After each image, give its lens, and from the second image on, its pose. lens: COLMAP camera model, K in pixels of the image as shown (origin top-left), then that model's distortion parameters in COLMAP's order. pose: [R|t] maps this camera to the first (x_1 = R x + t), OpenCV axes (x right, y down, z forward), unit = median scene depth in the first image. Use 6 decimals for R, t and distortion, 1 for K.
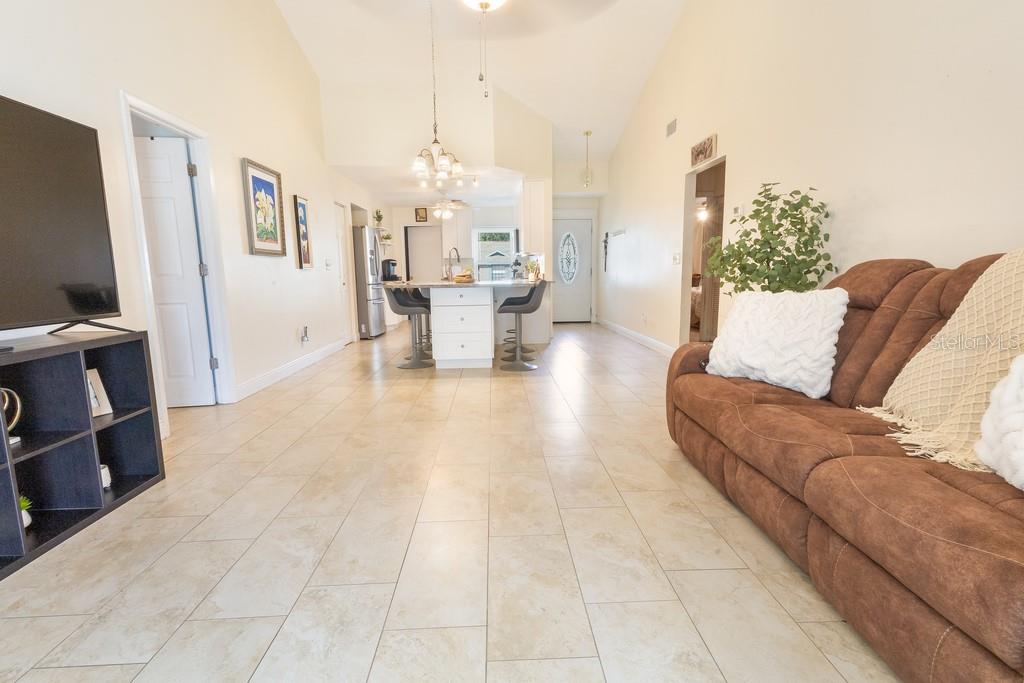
lens RADIAL K [[466.3, 0, 512.0], [0, 466.3, 341.5], [0, 0, 1]] dist [0.003809, 0.000483]
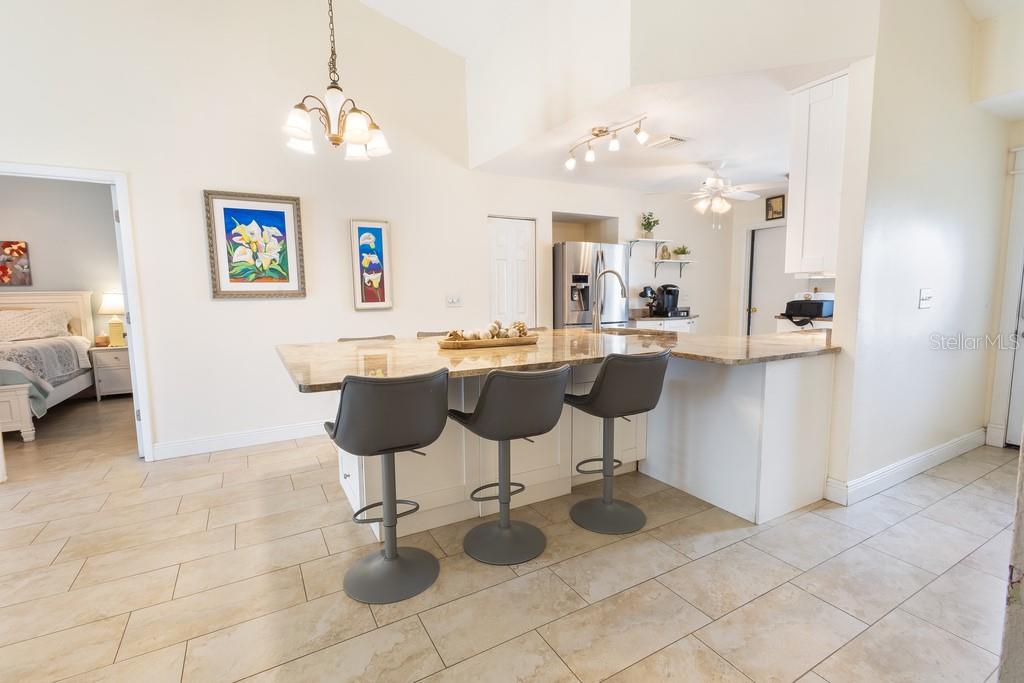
lens RADIAL K [[466.3, 0, 512.0], [0, 466.3, 341.5], [0, 0, 1]] dist [0.003809, 0.000483]
pose [[0.466872, 0.100352, -0.878612, 0.426821], [-0.124514, 0.991102, 0.047037, -0.192473], [0.875515, 0.087440, 0.475213, 0.955257]]
